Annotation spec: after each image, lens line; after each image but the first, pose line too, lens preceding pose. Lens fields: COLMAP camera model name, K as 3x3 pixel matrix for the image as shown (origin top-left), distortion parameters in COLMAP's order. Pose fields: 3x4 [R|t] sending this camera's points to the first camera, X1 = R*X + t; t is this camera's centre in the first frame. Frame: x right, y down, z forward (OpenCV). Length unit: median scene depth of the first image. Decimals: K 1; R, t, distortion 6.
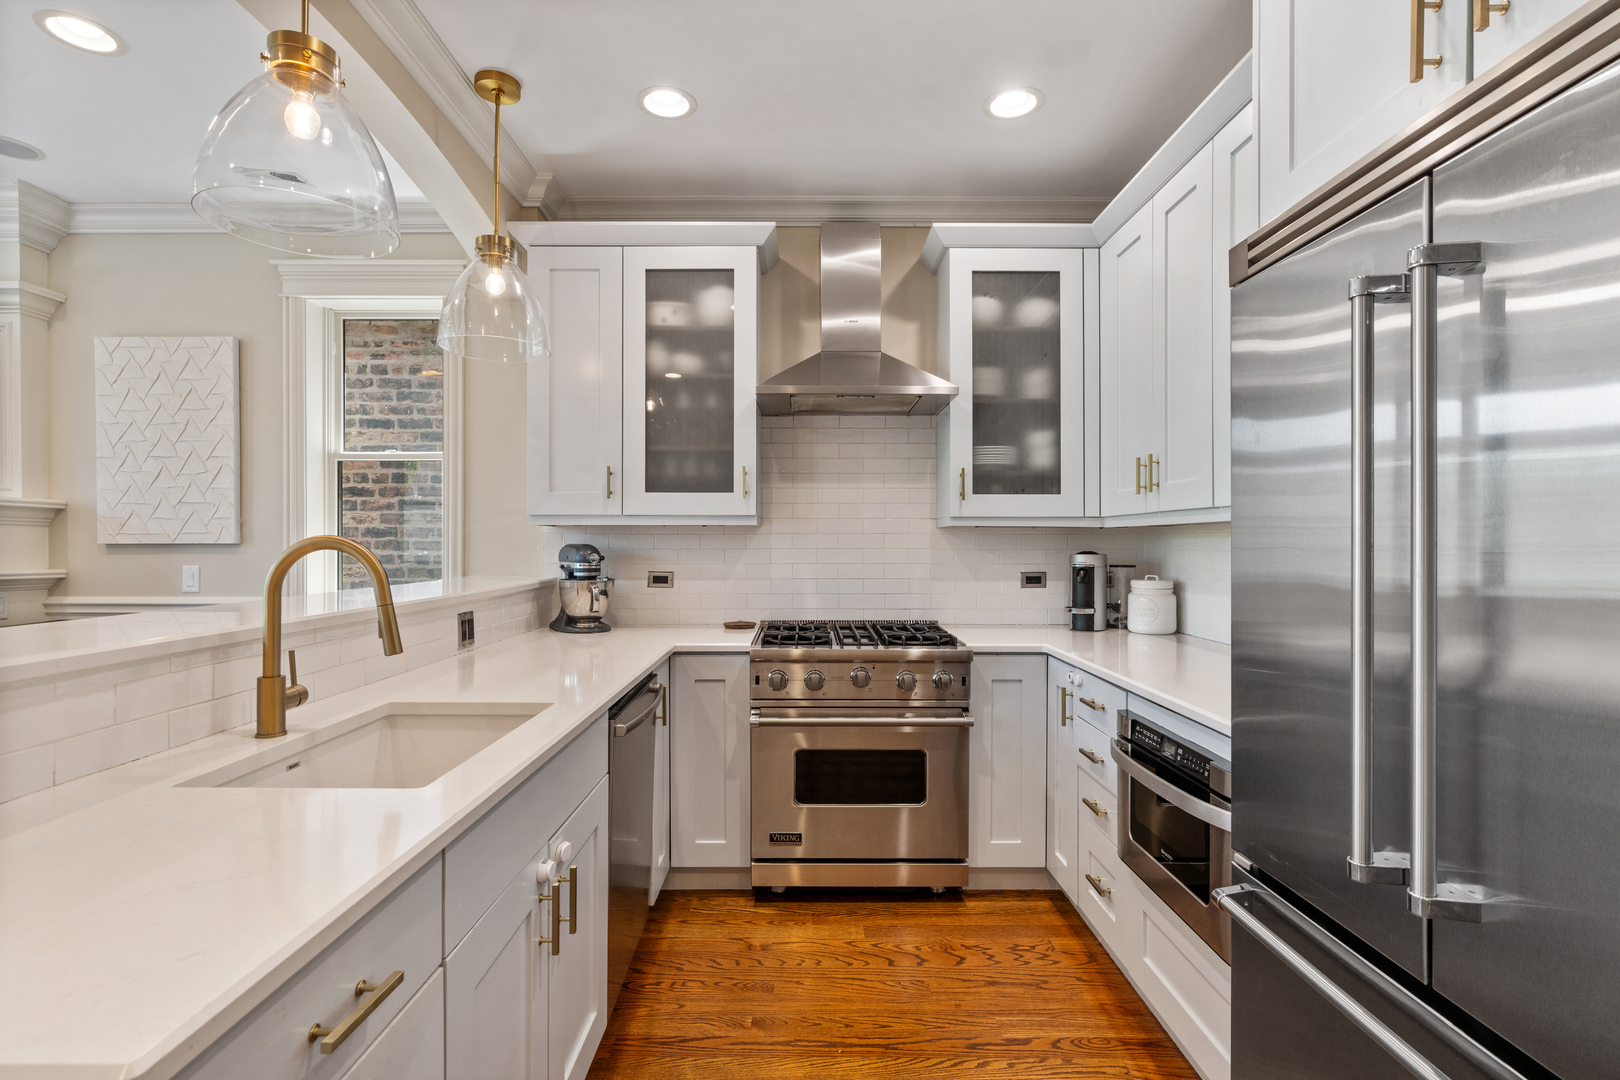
lens RADIAL K [[769.8, 0, 803.9], [0, 769.8, 545.8], [0, 0, 1]] dist [-0.001925, 0.000147]
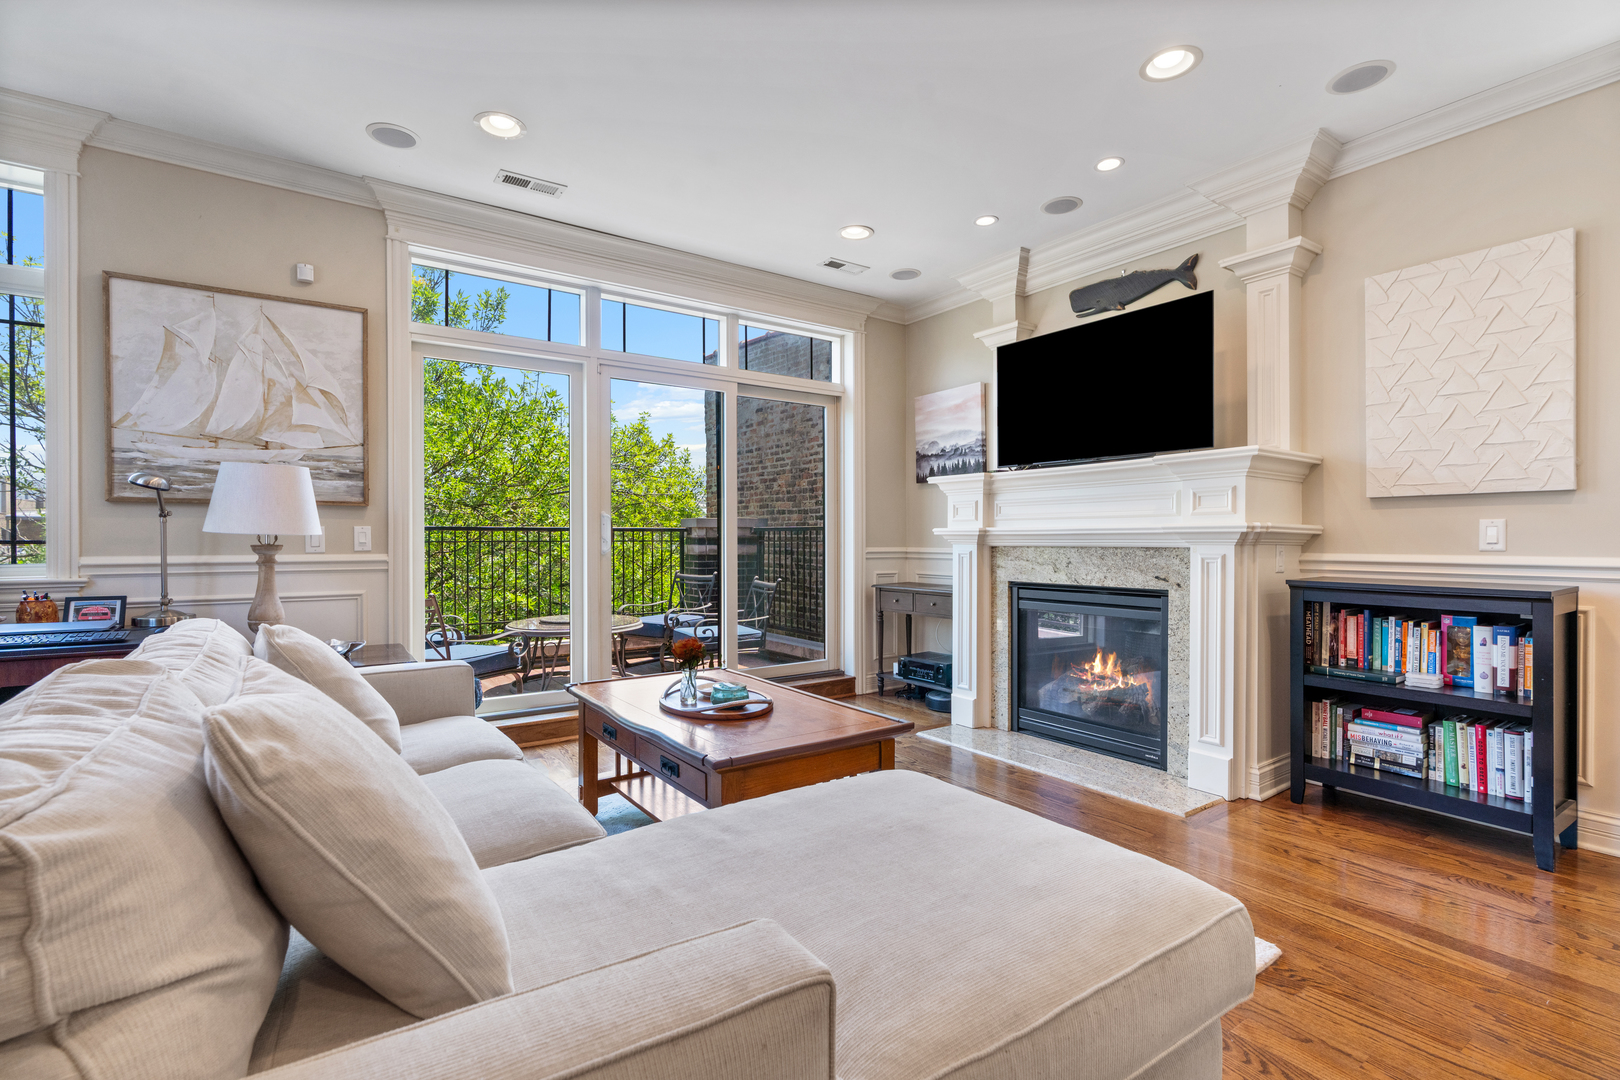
lens RADIAL K [[747.3, 0, 802.3], [0, 747.3, 540.8], [0, 0, 1]] dist [-0.001422, 0.000524]
pose [[0.568196, 0.002423, -0.822890, -0.622236], [-0.002312, 0.999996, 0.001348, 0.056657], [0.822890, 0.001137, 0.568199, -0.100344]]
